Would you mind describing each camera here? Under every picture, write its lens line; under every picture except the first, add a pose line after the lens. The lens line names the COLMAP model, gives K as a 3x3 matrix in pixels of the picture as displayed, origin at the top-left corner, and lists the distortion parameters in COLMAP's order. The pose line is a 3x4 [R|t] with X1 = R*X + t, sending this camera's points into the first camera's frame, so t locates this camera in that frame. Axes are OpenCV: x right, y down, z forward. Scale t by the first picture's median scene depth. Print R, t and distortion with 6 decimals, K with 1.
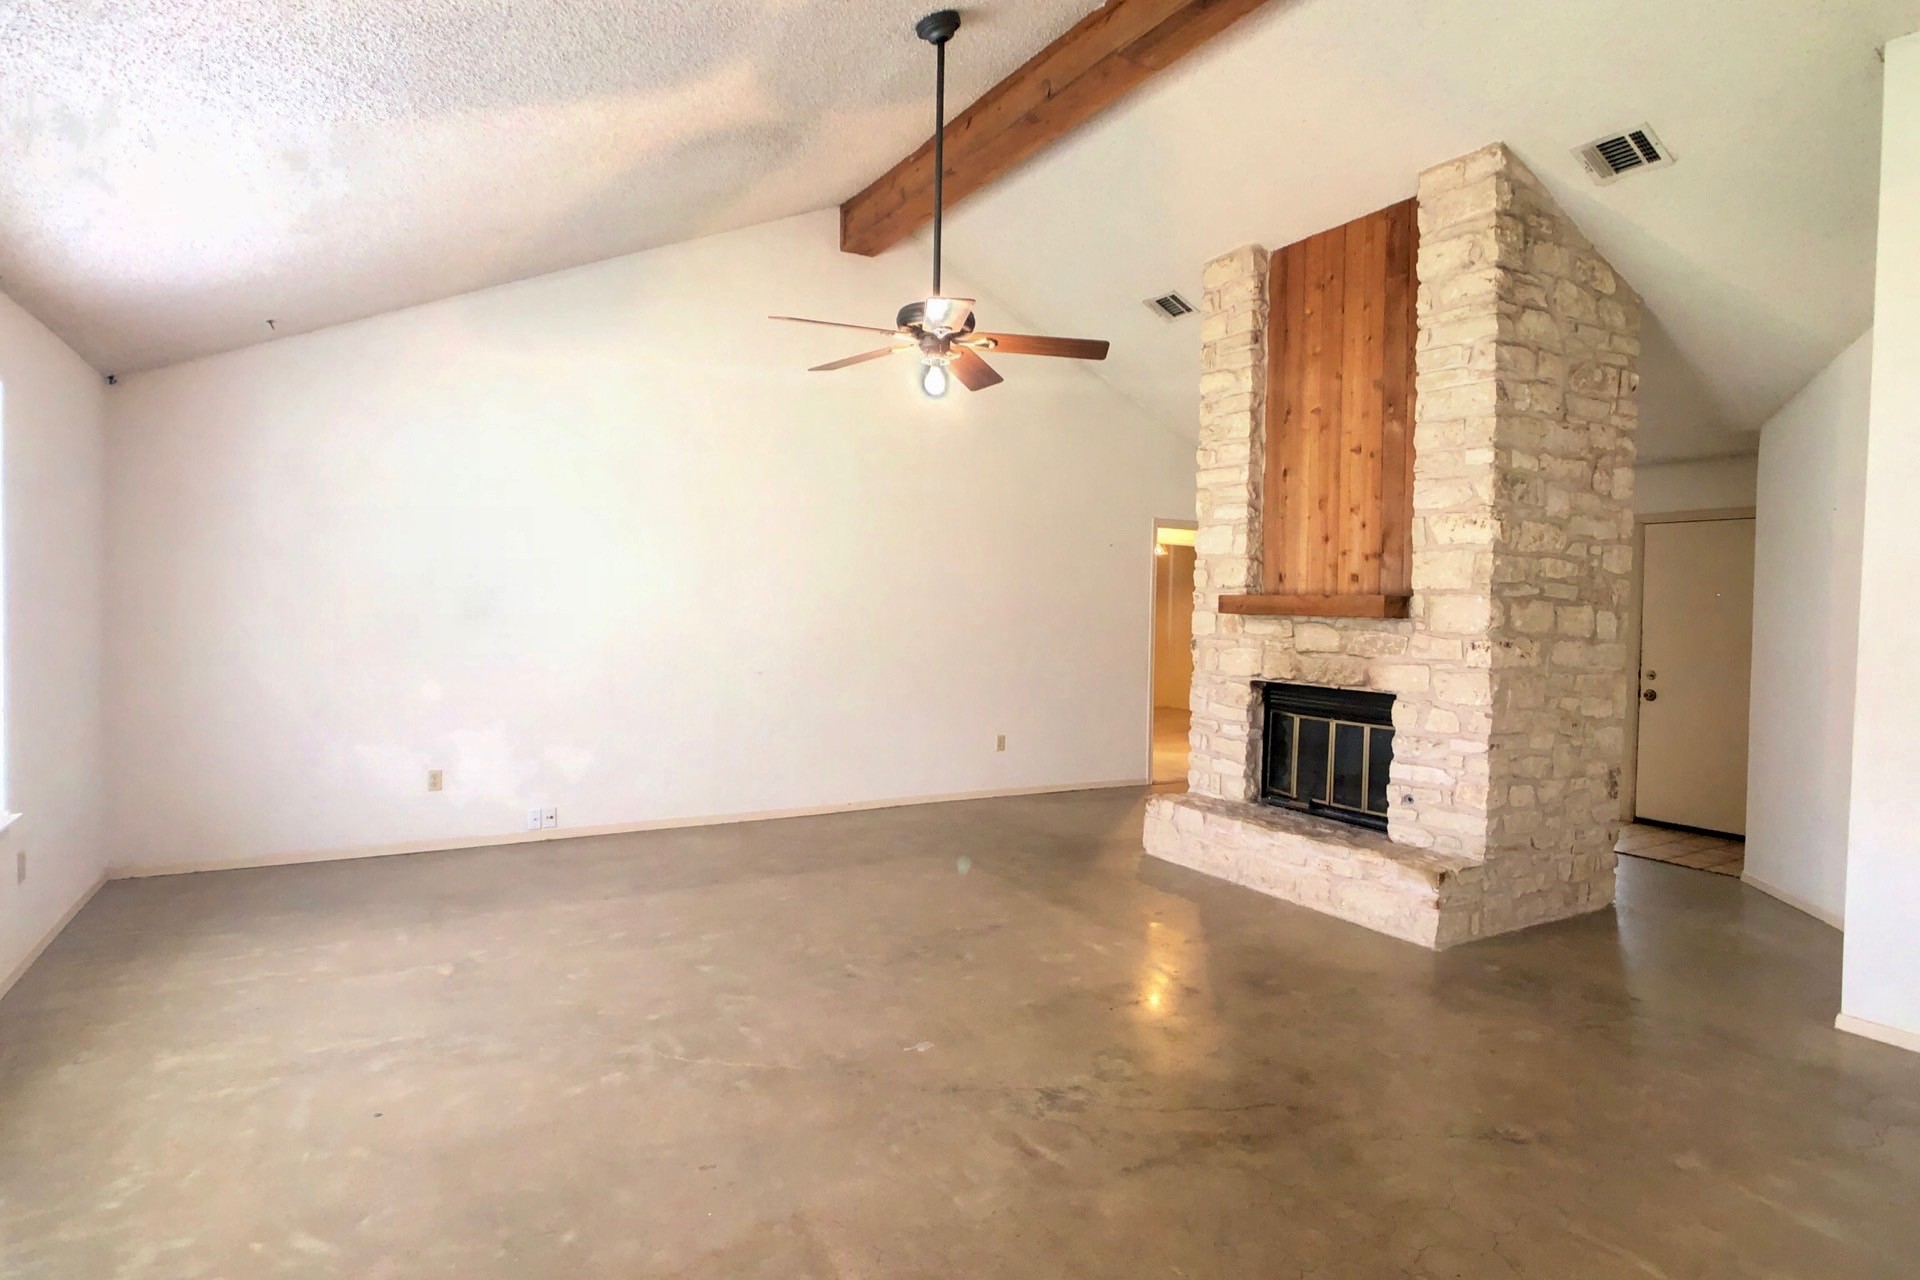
lens RADIAL K [[1026.3, 0, 956.7], [0, 1026.3, 625.9], [0, 0, 1]] dist [-0.015674, 0.000915]
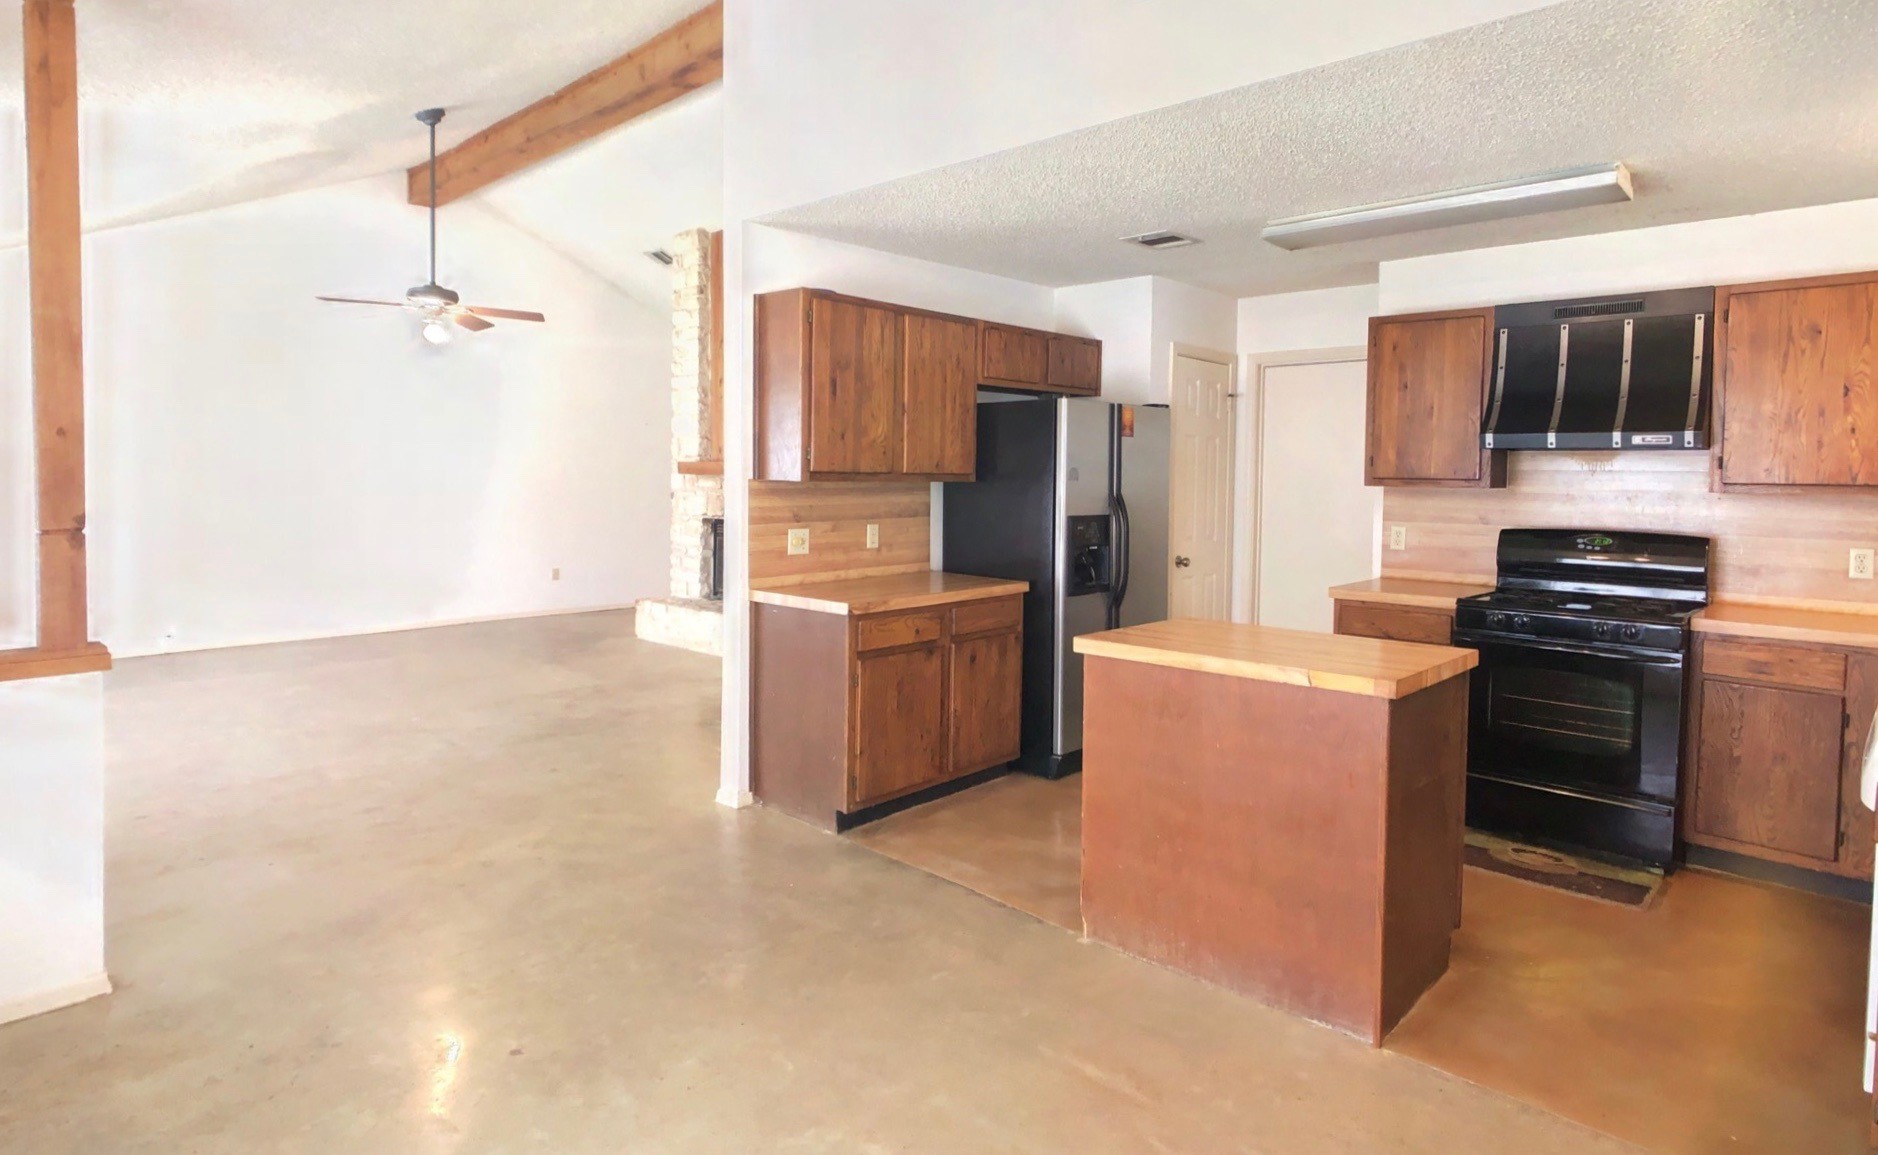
lens RADIAL K [[1027.3, 0, 934.5], [0, 1027.3, 505.5], [0, 0, 1]] dist [-0.006616, -0.001487]
pose [[0.962521, -0.024861, 0.270065, 0.206688], [0.021461, 0.999649, 0.015534, 0.018508], [-0.270356, -0.009156, 0.962717, -0.547706]]
